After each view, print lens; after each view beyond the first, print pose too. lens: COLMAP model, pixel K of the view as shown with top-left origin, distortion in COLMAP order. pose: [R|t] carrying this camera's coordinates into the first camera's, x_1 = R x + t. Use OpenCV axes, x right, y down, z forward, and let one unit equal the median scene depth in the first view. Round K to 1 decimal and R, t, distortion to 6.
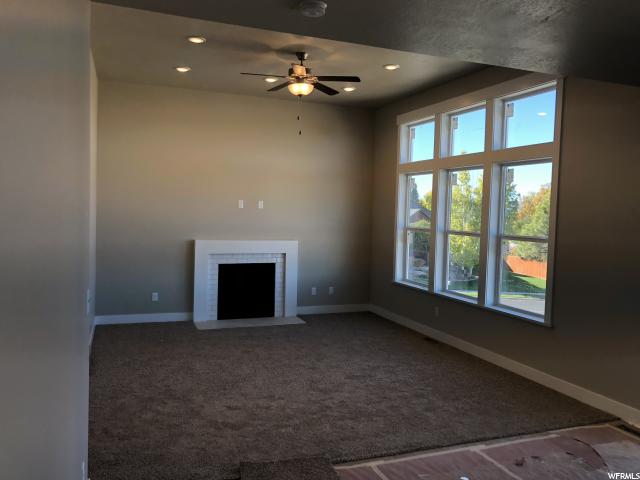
lens RADIAL K [[524.2, 0, 320.0], [0, 524.2, 240.0], [0, 0, 1]] dist [0.065029, -0.106654]
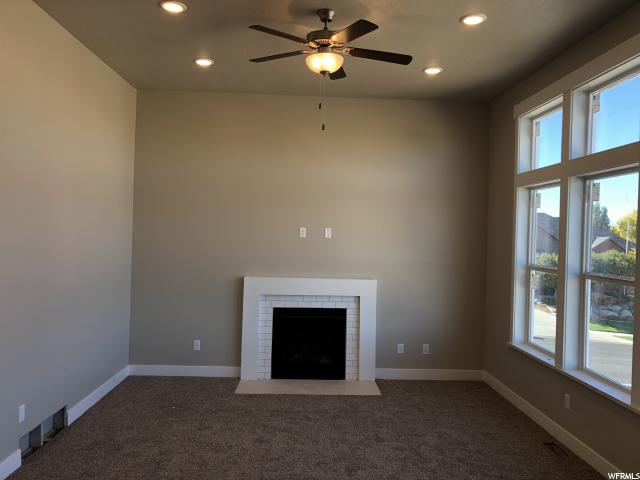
lens RADIAL K [[524.2, 0, 320.0], [0, 524.2, 240.0], [0, 0, 1]] dist [0.065029, -0.106654]
pose [[0.947929, 0.000911, -0.318481, 0.126166], [-0.018015, 0.998548, -0.050763, -0.017309], [0.317972, 0.053857, 0.946569, 0.262752]]
